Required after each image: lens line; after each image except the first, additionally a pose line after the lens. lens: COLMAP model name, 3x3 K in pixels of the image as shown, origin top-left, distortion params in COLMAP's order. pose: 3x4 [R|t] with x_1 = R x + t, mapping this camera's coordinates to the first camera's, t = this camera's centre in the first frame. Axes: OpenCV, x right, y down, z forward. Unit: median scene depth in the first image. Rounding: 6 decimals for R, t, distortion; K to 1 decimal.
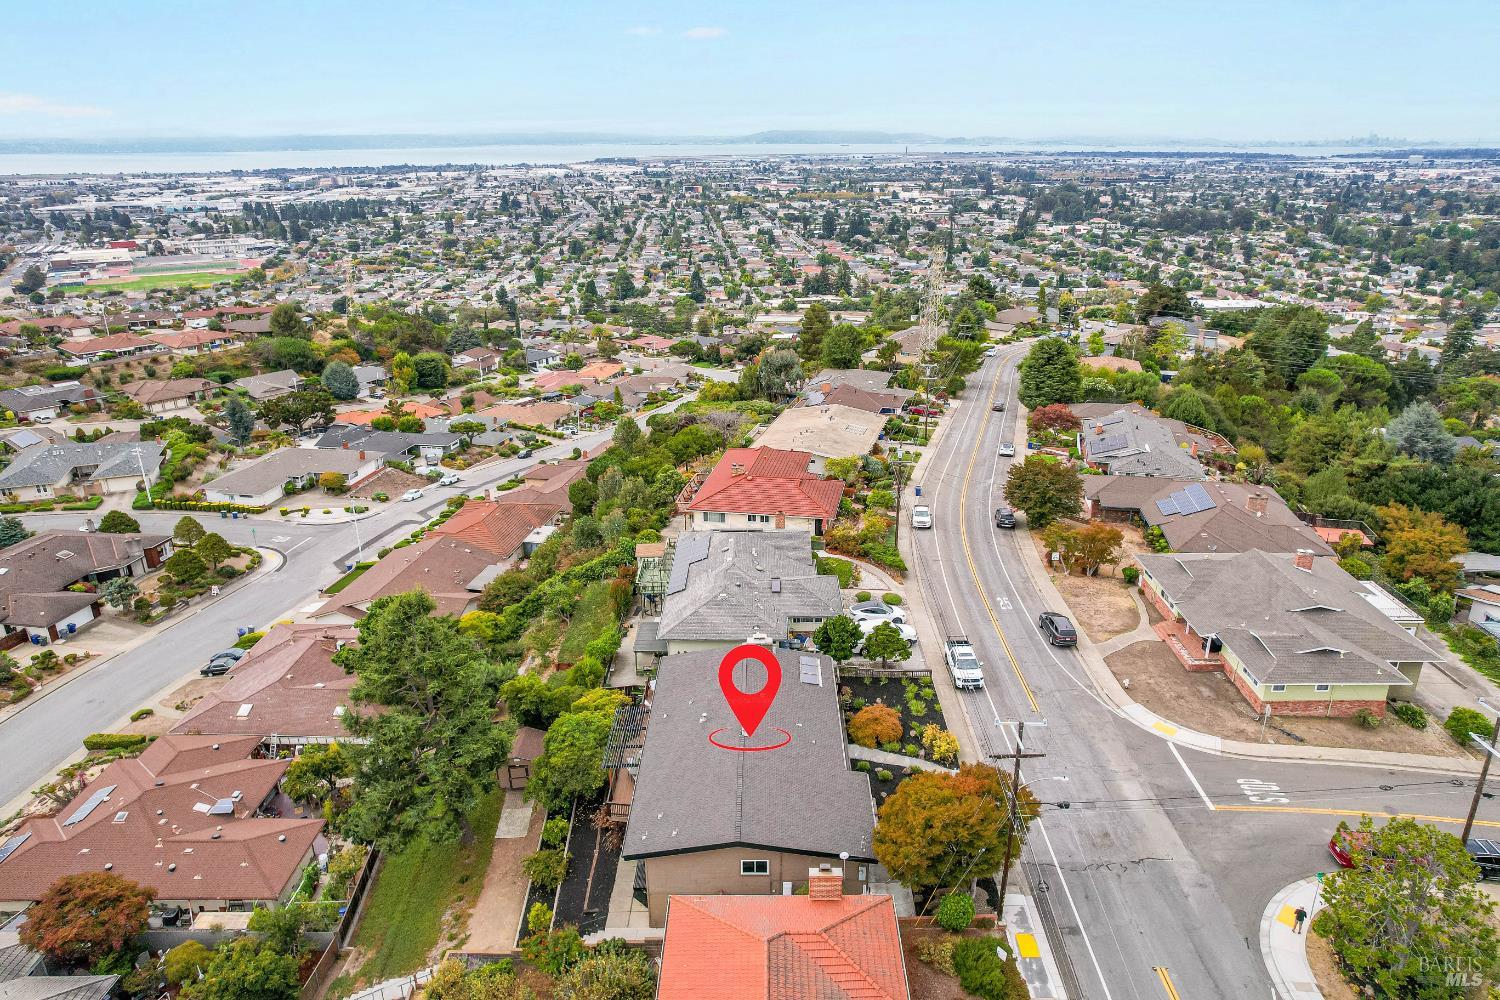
lens RADIAL K [[980.3, 0, 761.4], [0, 980.3, 497.5], [0, 0, 1]] dist [-0.078238, 0.071688]
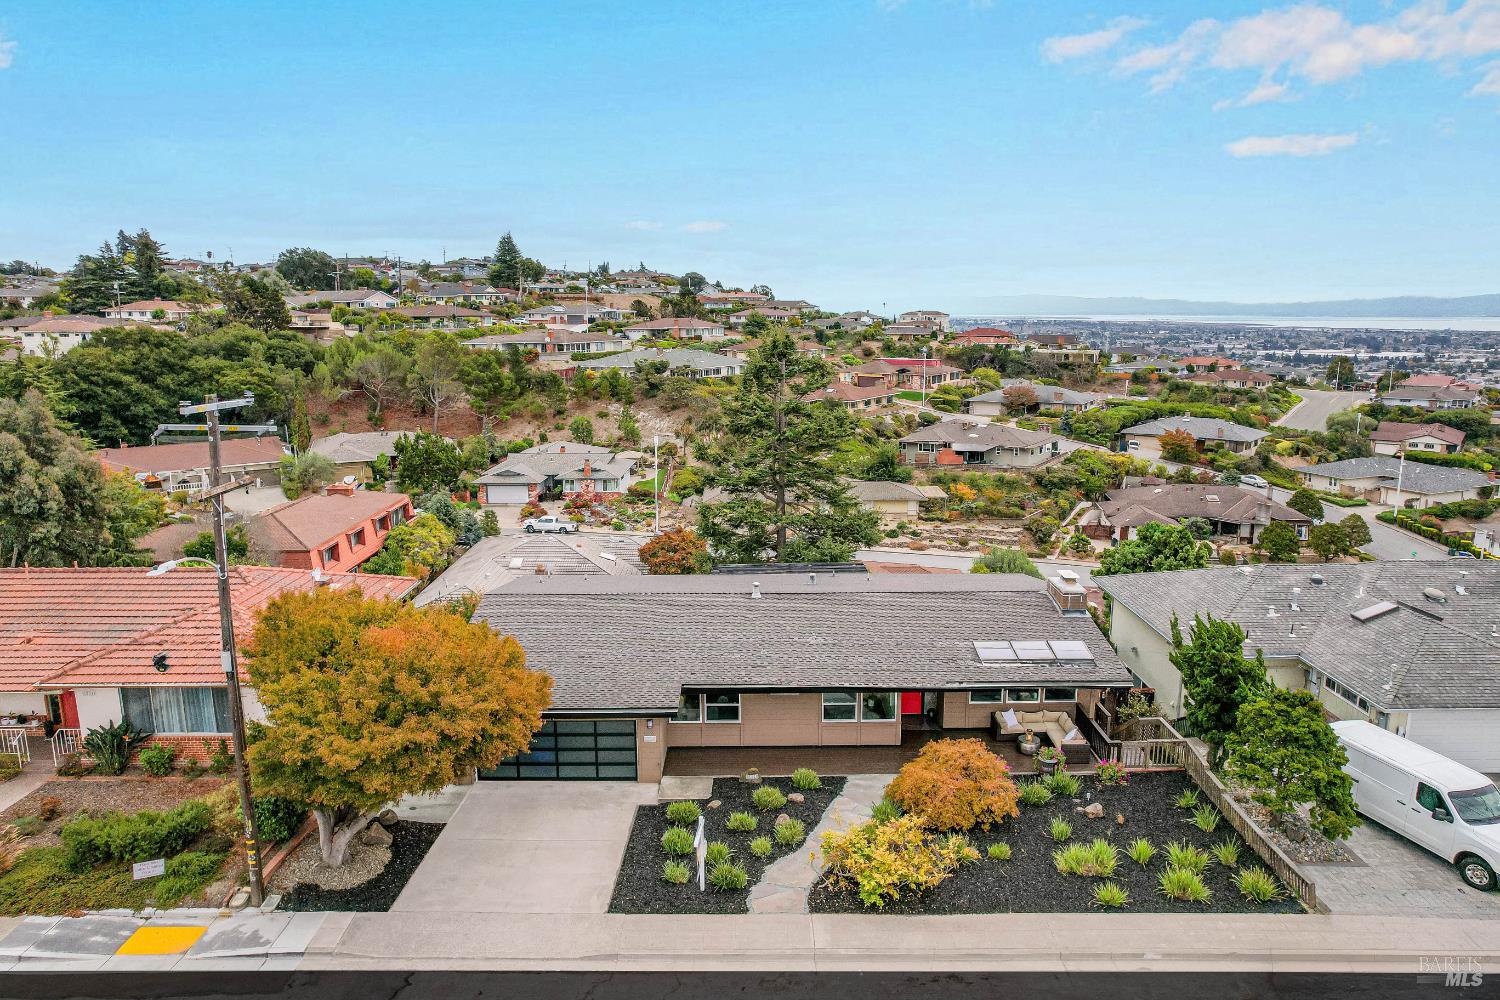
lens RADIAL K [[980.3, 0, 761.1], [0, 980.3, 497.9], [0, 0, 1]] dist [-0.078238, 0.071688]
pose [[0.013834, 0.194020, -0.980900, 0.041441], [-0.345274, 0.921580, 0.177417, 0.006463], [0.938400, 0.336224, 0.079739, 0.071226]]
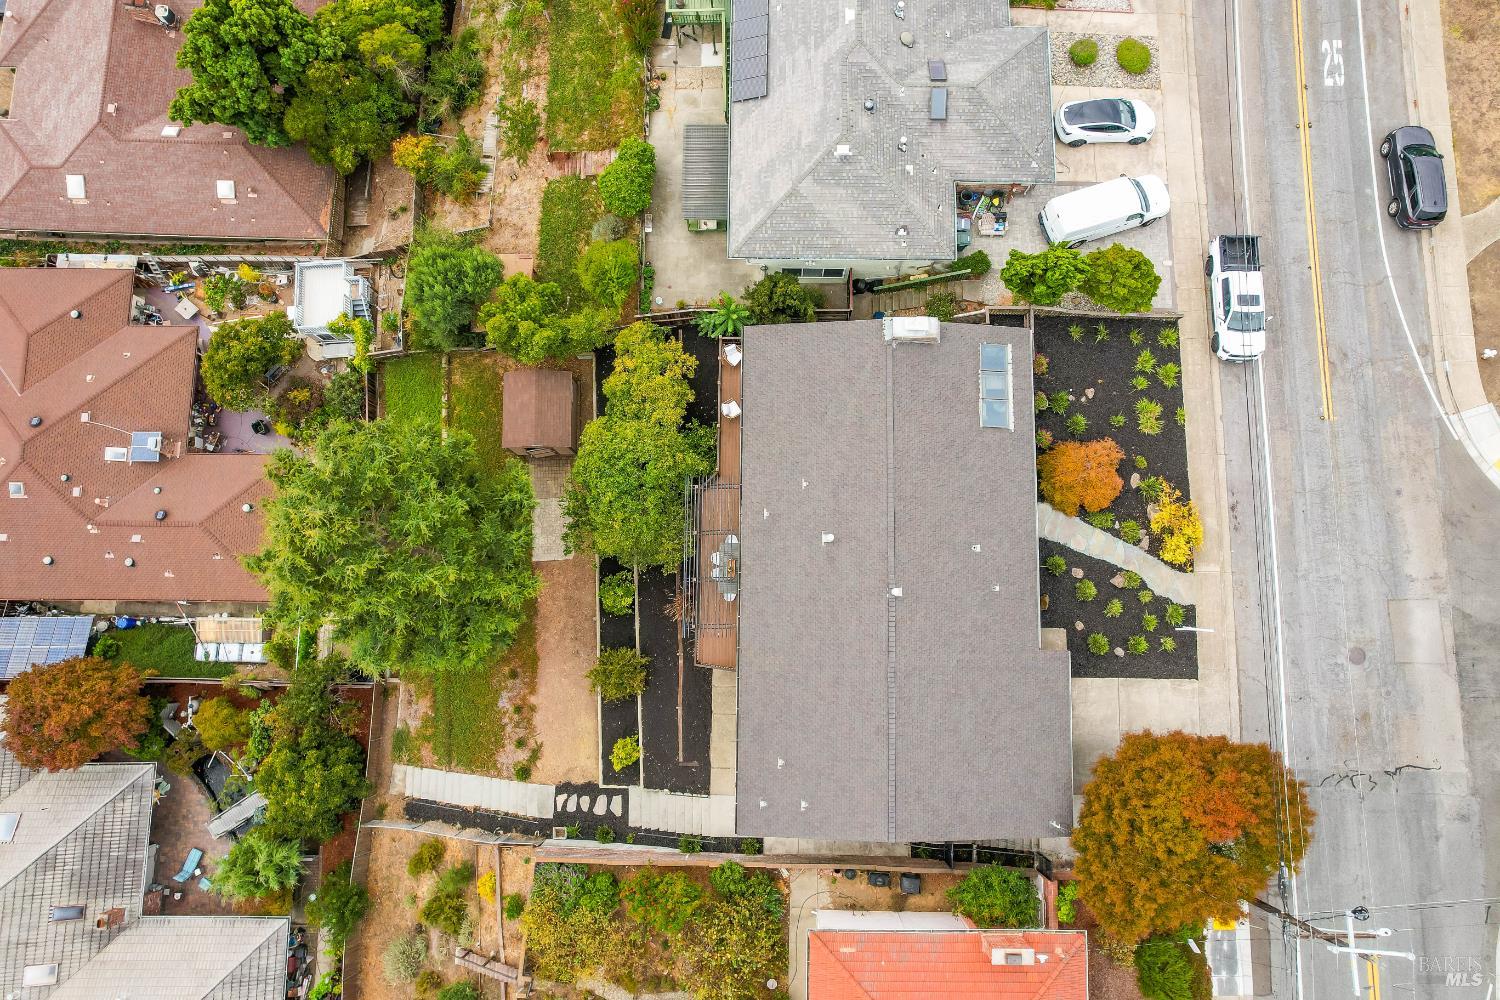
lens RADIAL K [[980.3, 0, 753.1], [0, 980.3, 511.0], [0, 0, 1]] dist [-0.078238, 0.071688]
pose [[0.999972, 0.007351, -0.001179, -0.008581], [-0.002448, 0.474195, 0.880417, -0.027412], [0.007031, -0.880389, 0.474200, 0.055843]]
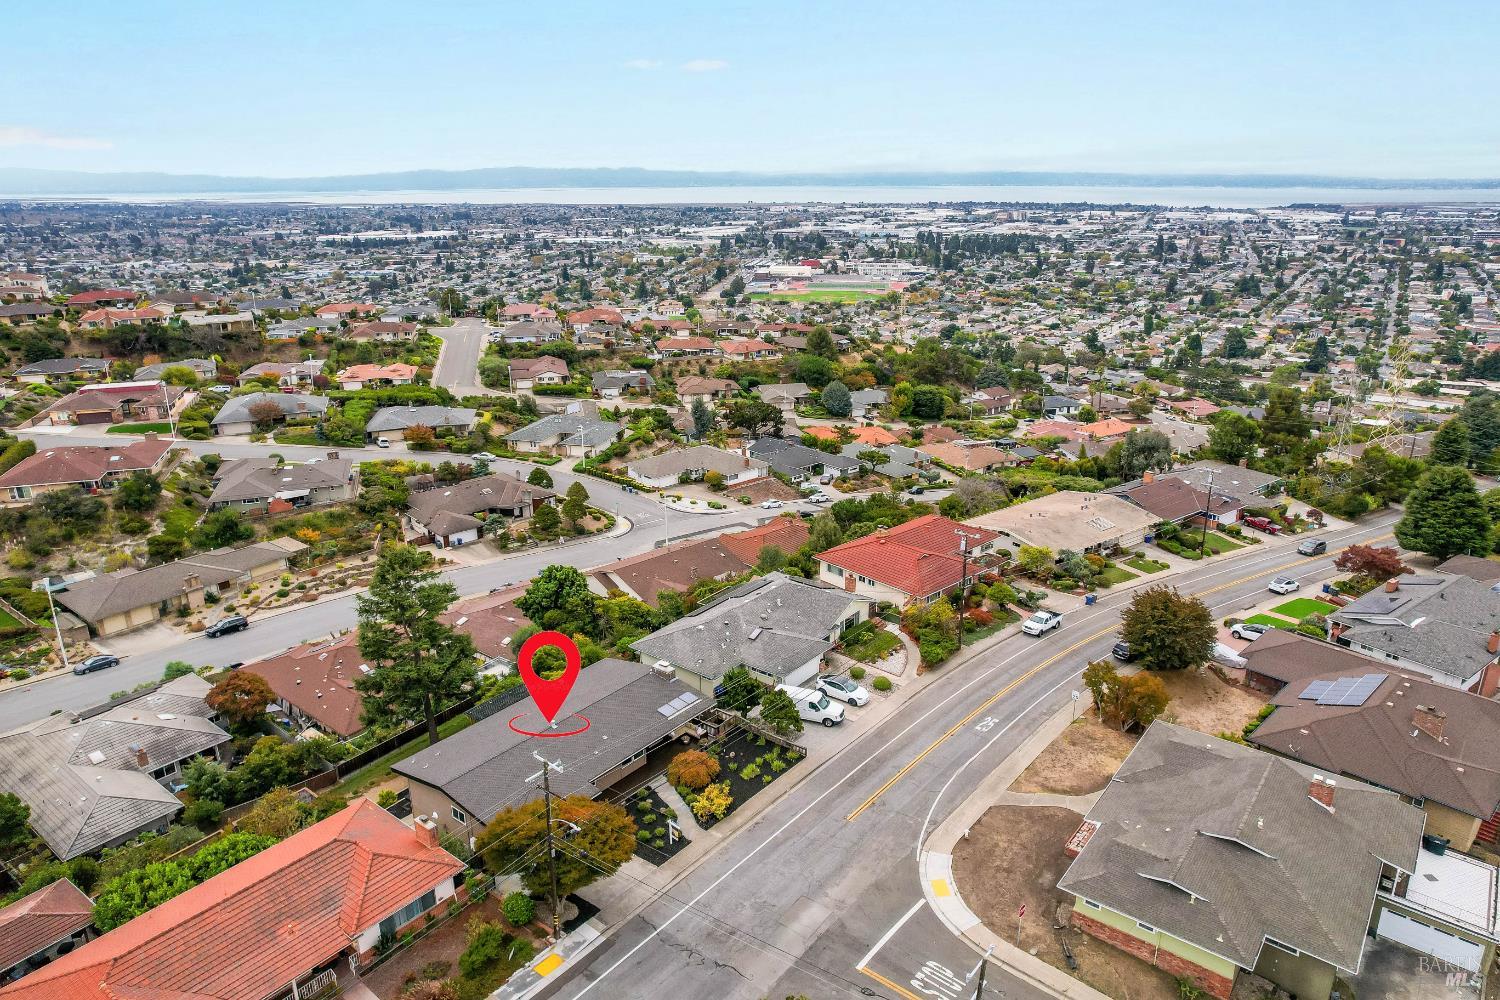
lens RADIAL K [[980.3, 0, 761.9], [0, 980.3, 500.0], [0, 0, 1]] dist [-0.078238, 0.071688]
pose [[0.793712, 0.193469, -0.576706, 0.062461], [-0.212620, 0.976509, 0.034966, -0.009485], [0.569924, 0.094866, 0.816203, 0.010840]]
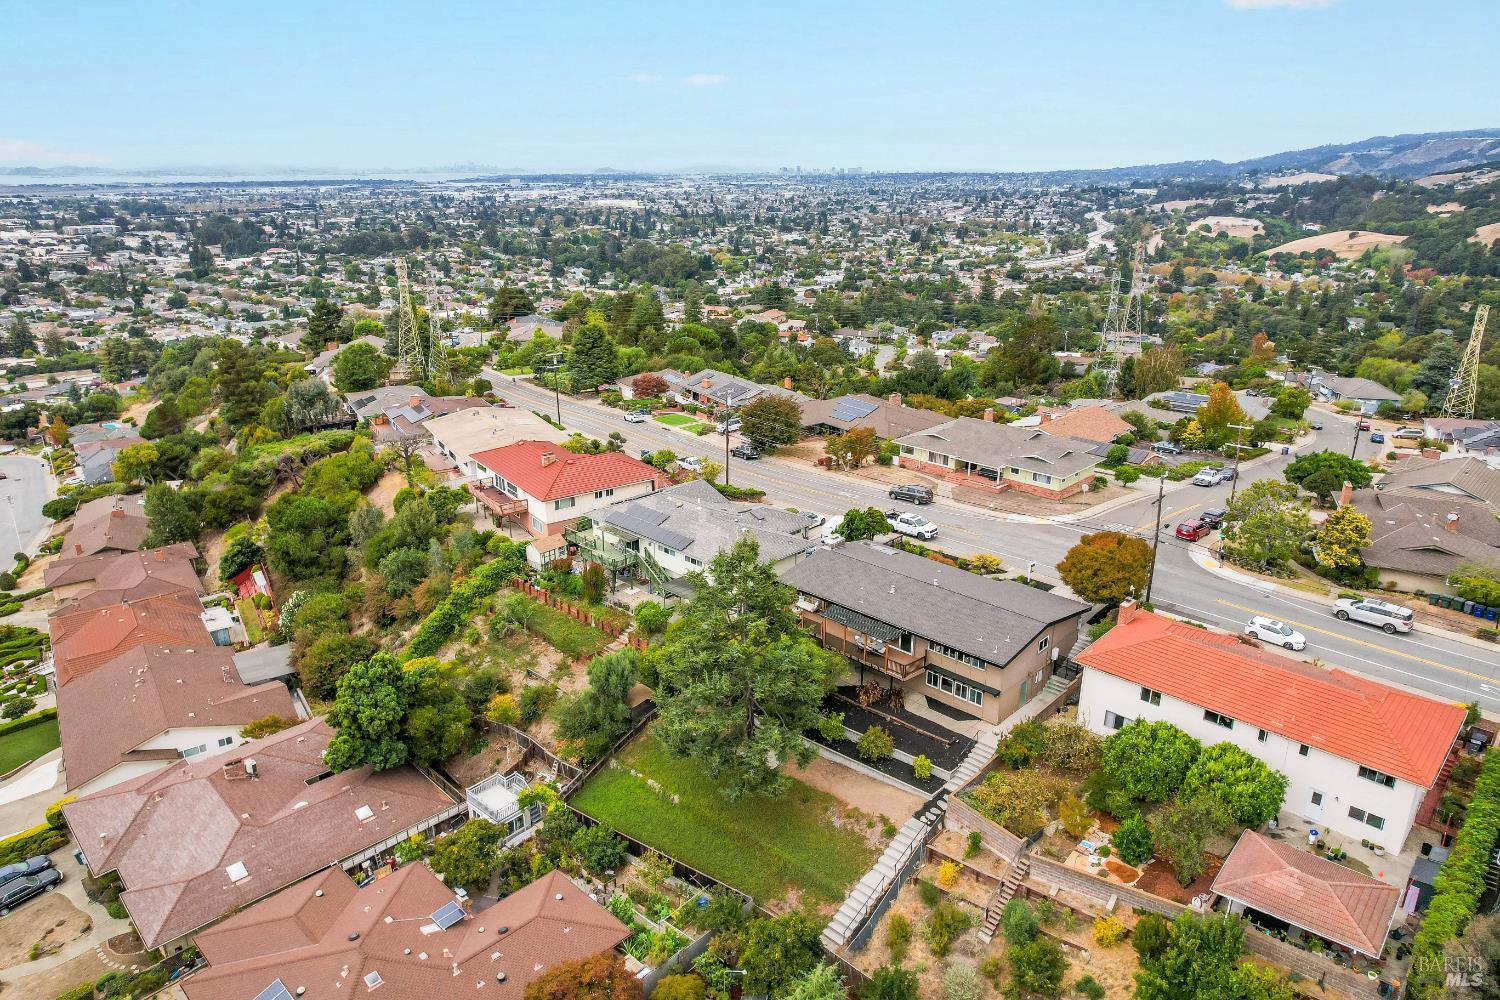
lens RADIAL K [[980.3, 0, 759.8], [0, 980.3, 497.0], [0, 0, 1]] dist [-0.078238, 0.071688]
pose [[0.684795, -0.229056, 0.691801, -0.078469], [0.247732, 0.965952, 0.074605, -0.001522], [-0.685335, 0.120292, 0.718224, 0.017250]]
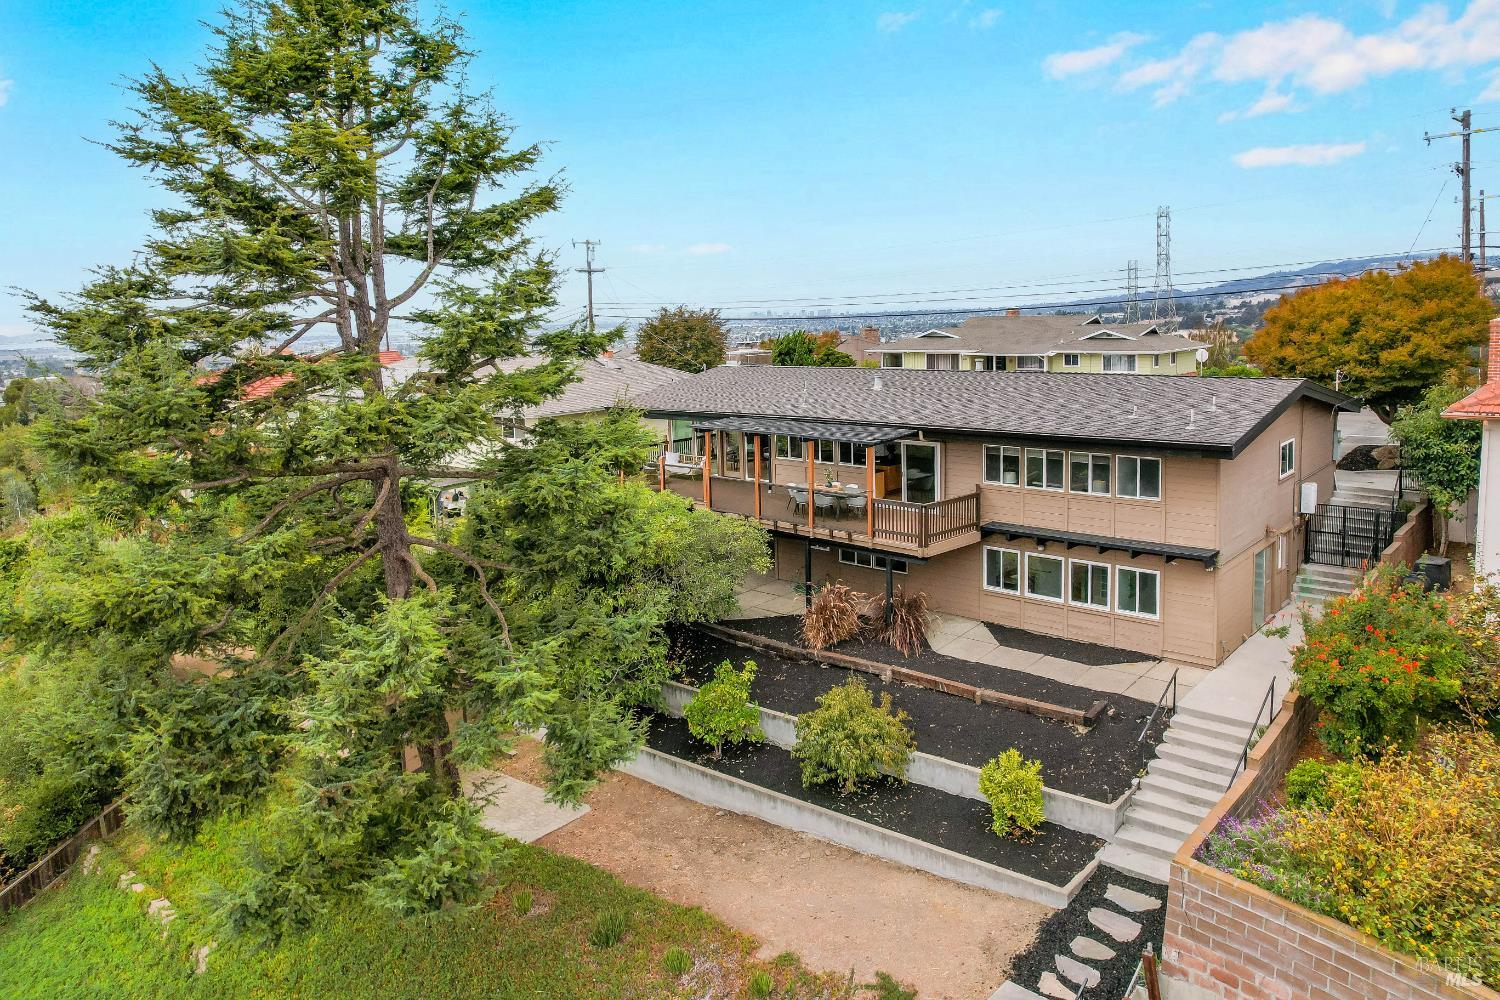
lens RADIAL K [[980.3, 0, 751.0], [0, 980.3, 496.9], [0, 0, 1]] dist [-0.078238, 0.071688]
pose [[0.671892, -0.156450, 0.723937, -0.037063], [0.302076, 0.950330, -0.074983, 0.023368], [-0.676248, 0.269064, 0.685779, 0.056396]]
